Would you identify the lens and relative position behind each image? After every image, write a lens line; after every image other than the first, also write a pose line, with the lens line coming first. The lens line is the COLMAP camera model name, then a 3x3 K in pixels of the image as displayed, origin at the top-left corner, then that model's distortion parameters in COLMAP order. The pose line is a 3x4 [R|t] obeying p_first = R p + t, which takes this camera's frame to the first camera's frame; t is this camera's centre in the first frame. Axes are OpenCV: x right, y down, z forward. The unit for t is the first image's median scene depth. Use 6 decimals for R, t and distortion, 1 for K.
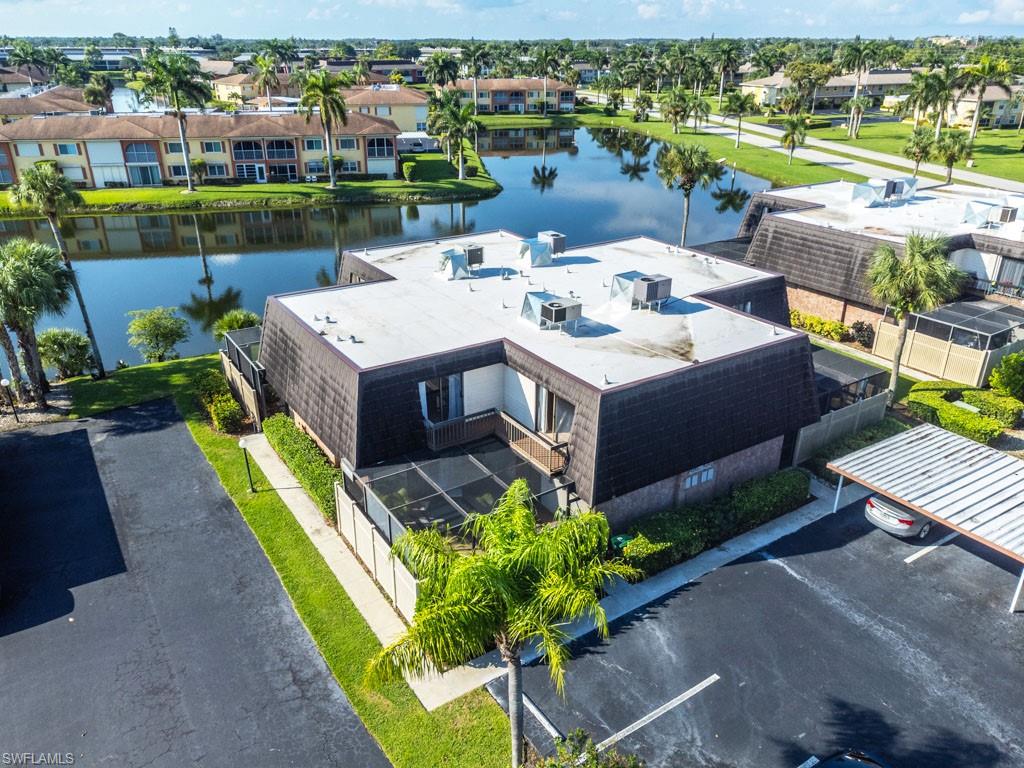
lens RADIAL K [[779.6, 0, 512.0], [0, 779.6, 384.0], [0, 0, 1]] dist [0.009187, 0.026419]
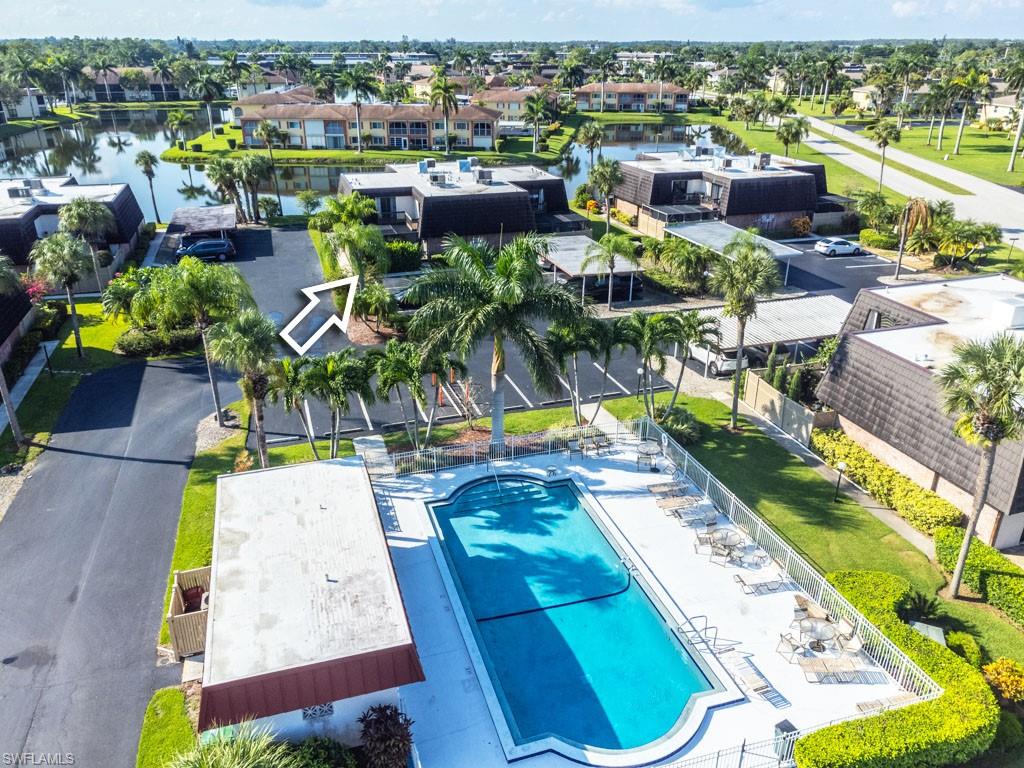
lens RADIAL K [[779.6, 0, 512.0], [0, 779.6, 384.0], [0, 0, 1]] dist [0.009187, 0.026419]
pose [[0.964769, 0.106622, -0.240527, 0.303531], [-0.107006, 0.994192, 0.011500, 0.161061], [0.240356, 0.014643, 0.970574, -0.434624]]
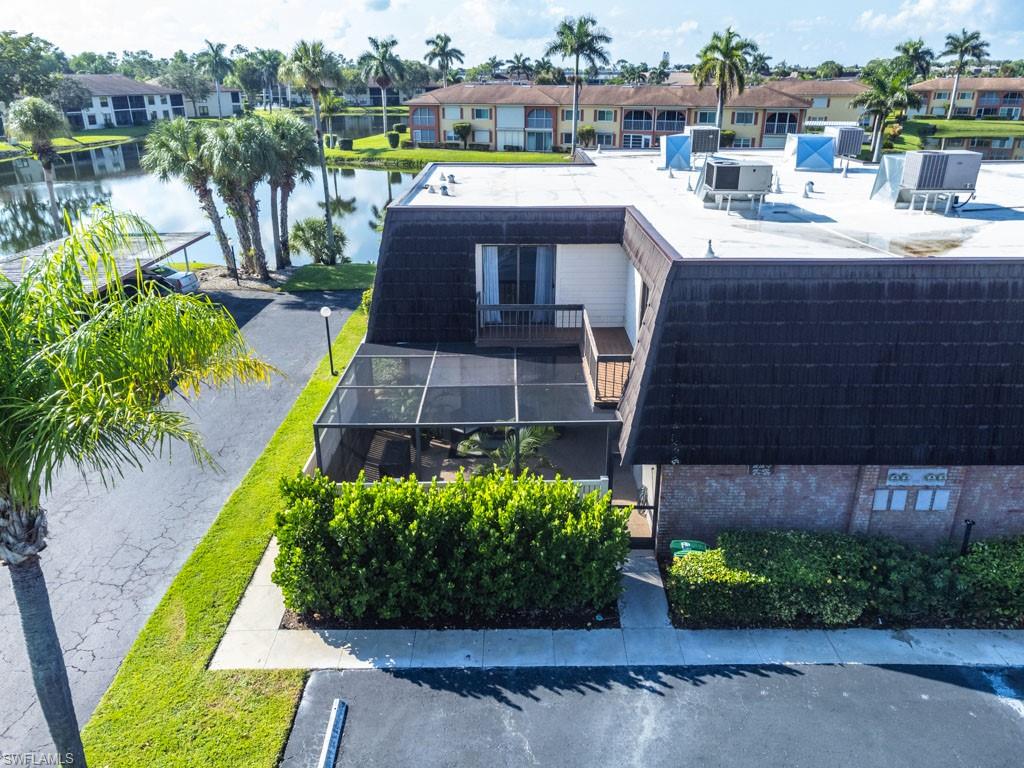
lens RADIAL K [[785.3, 0, 512.0], [0, 785.3, 384.0], [0, 0, 1]] dist [-0.013041, 0.060467]
pose [[0.841414, 0.199445, -0.502240, 0.079111], [-0.217597, 0.975769, 0.022945, 0.027447], [0.494646, 0.089980, 0.864424, 0.121899]]
